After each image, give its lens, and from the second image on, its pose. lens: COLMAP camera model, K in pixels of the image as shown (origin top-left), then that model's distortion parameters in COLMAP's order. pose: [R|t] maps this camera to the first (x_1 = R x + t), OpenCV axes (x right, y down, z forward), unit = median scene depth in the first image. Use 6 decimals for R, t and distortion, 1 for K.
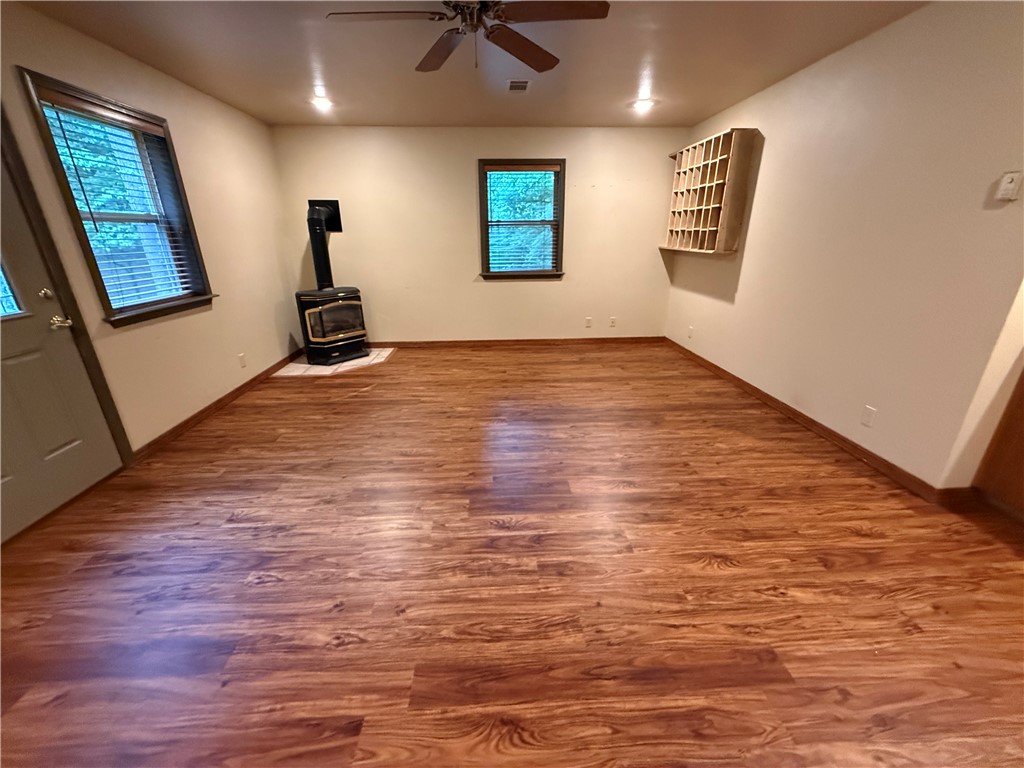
lens RADIAL K [[410.5, 0, 509.6], [0, 410.5, 385.7], [0, 0, 1]] dist [-0.002227, 0.000131]
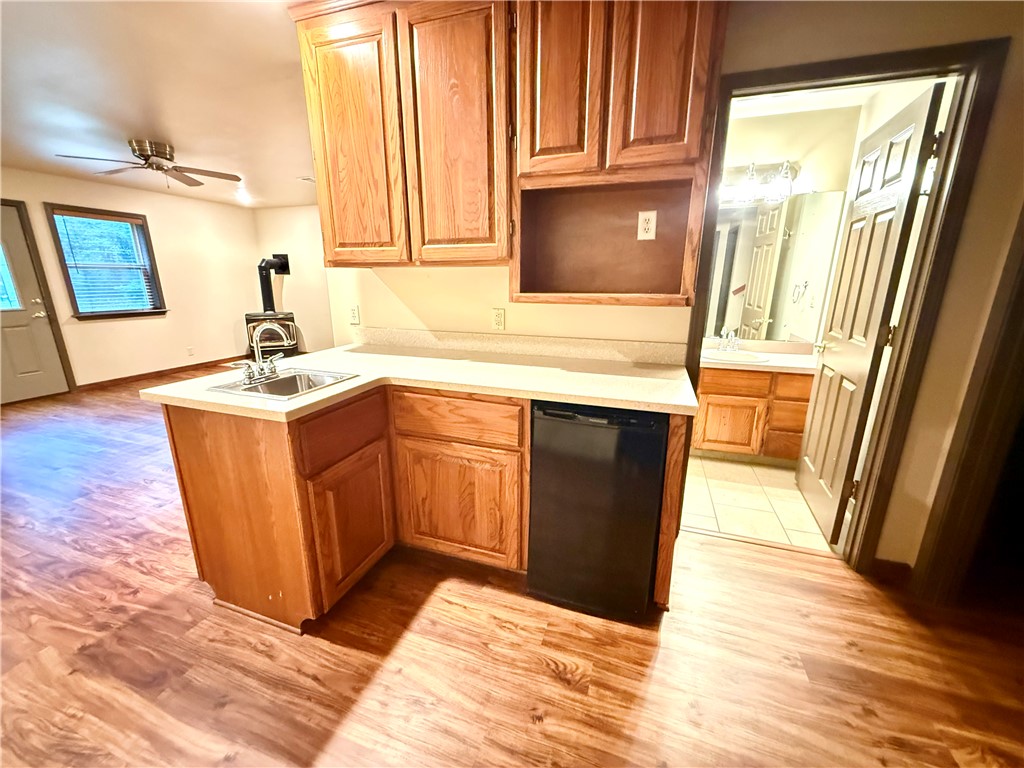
lens RADIAL K [[410.5, 0, 511.0], [0, 410.5, 384.0], [0, 0, 1]] dist [-0.002227, 0.000131]
pose [[0.925267, 0.105478, -0.364357, 1.345501], [-0.140731, 0.987461, -0.071519, 0.006444], [0.352244, 0.117450, 0.928509, -0.051582]]
